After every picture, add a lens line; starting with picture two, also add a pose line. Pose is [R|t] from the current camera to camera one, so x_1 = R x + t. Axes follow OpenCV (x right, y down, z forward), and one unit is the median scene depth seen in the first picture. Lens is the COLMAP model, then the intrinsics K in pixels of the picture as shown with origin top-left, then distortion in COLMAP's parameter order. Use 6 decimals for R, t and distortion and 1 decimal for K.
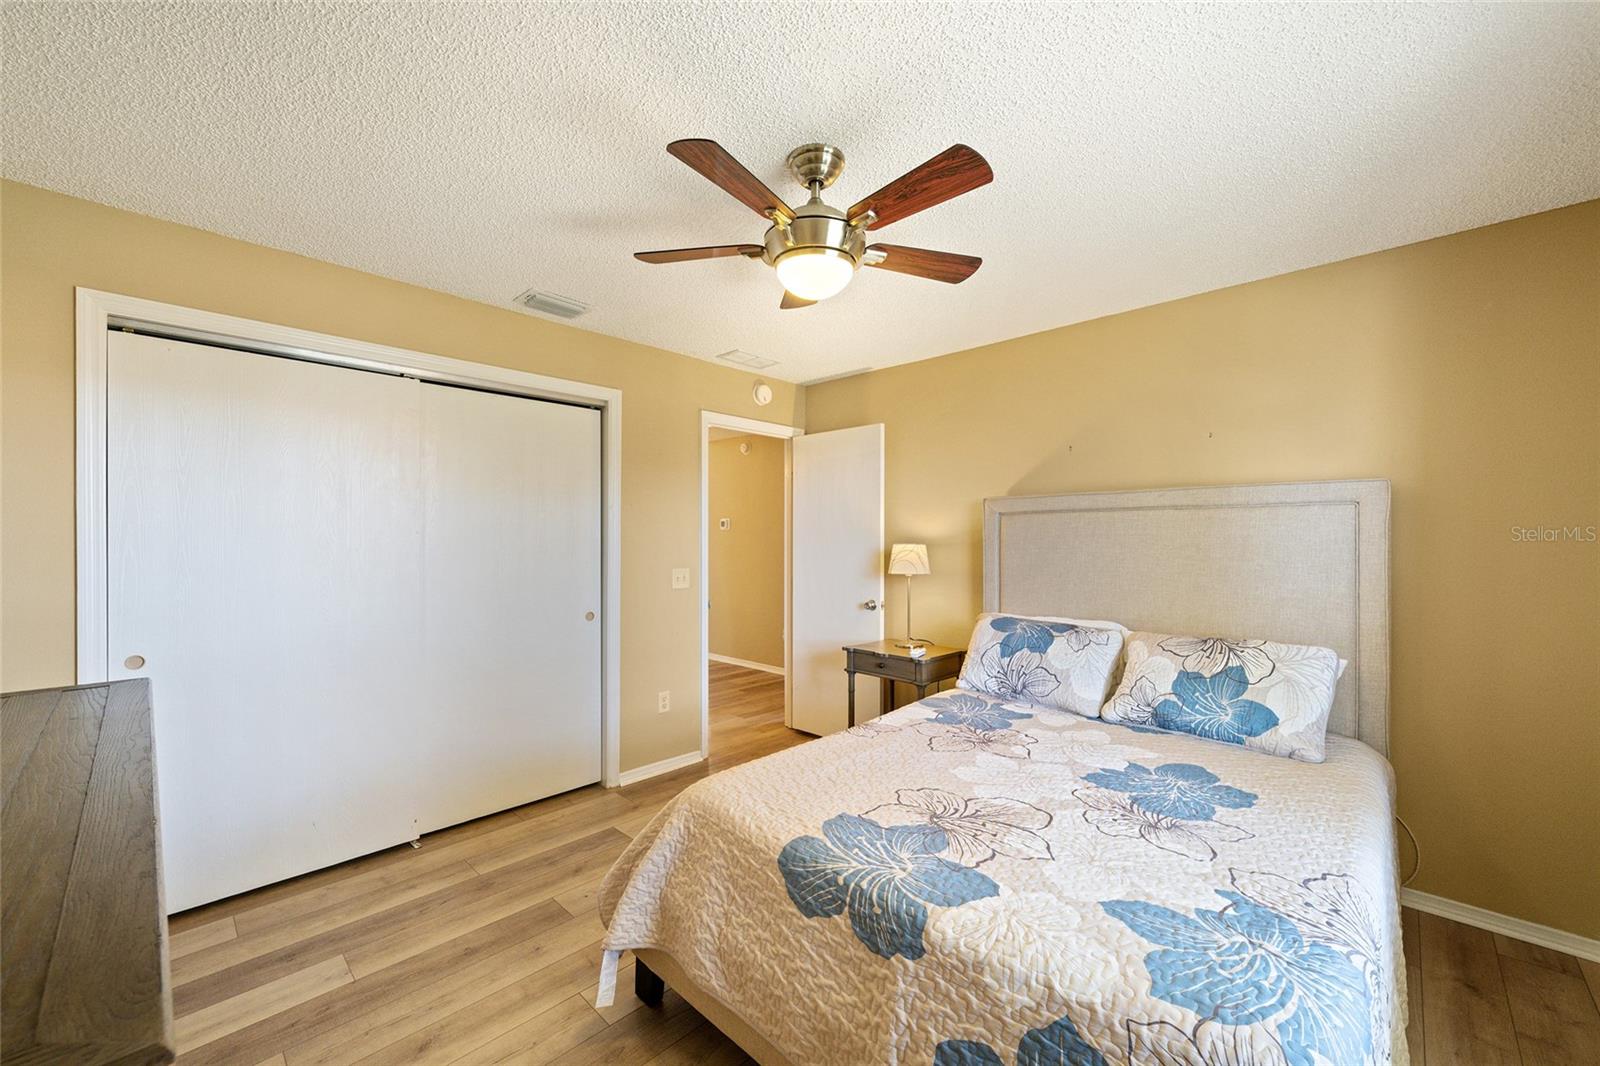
lens RADIAL K [[634.3, 0, 804.1], [0, 634.3, 535.8], [0, 0, 1]] dist [-0.000870, -0.000412]
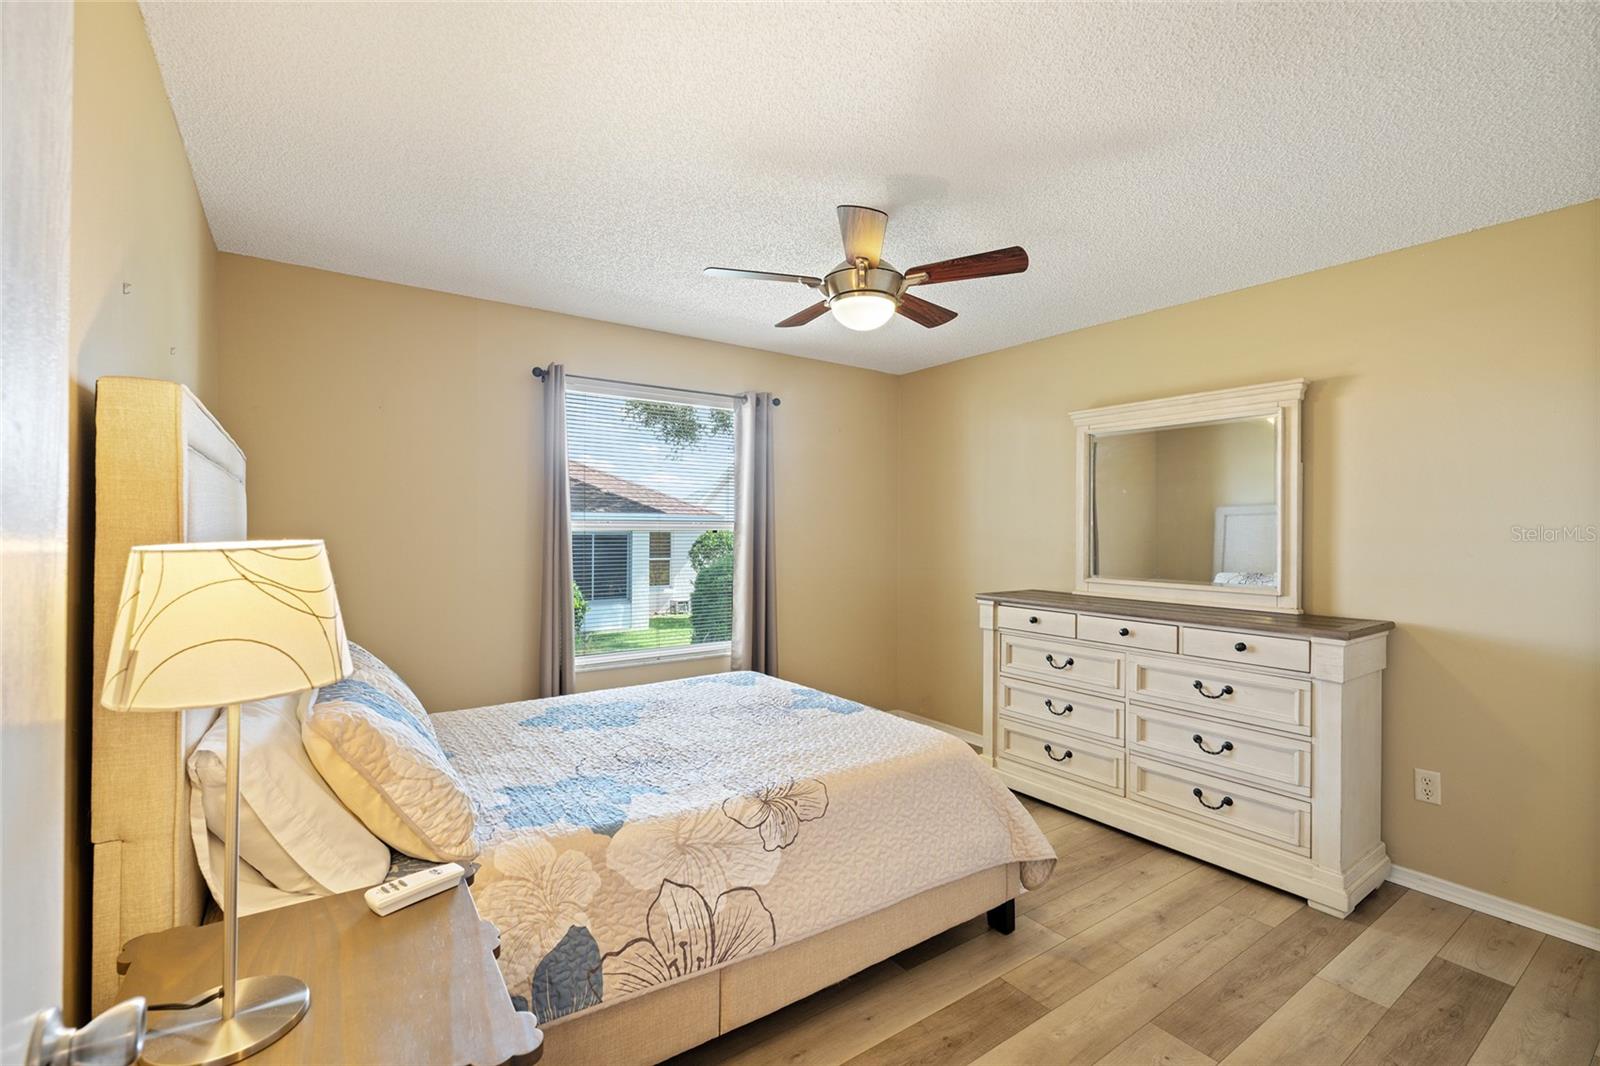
lens RADIAL K [[715.0, 0, 798.3], [0, 715.0, 523.8], [0, 0, 1]] dist [-0.000462, 0.000206]
pose [[-0.980941, -0.007875, 0.194147, -0.124425], [-0.009526, 0.999926, -0.007569, 0.007553], [-0.194073, -0.009274, -0.980943, 2.263574]]
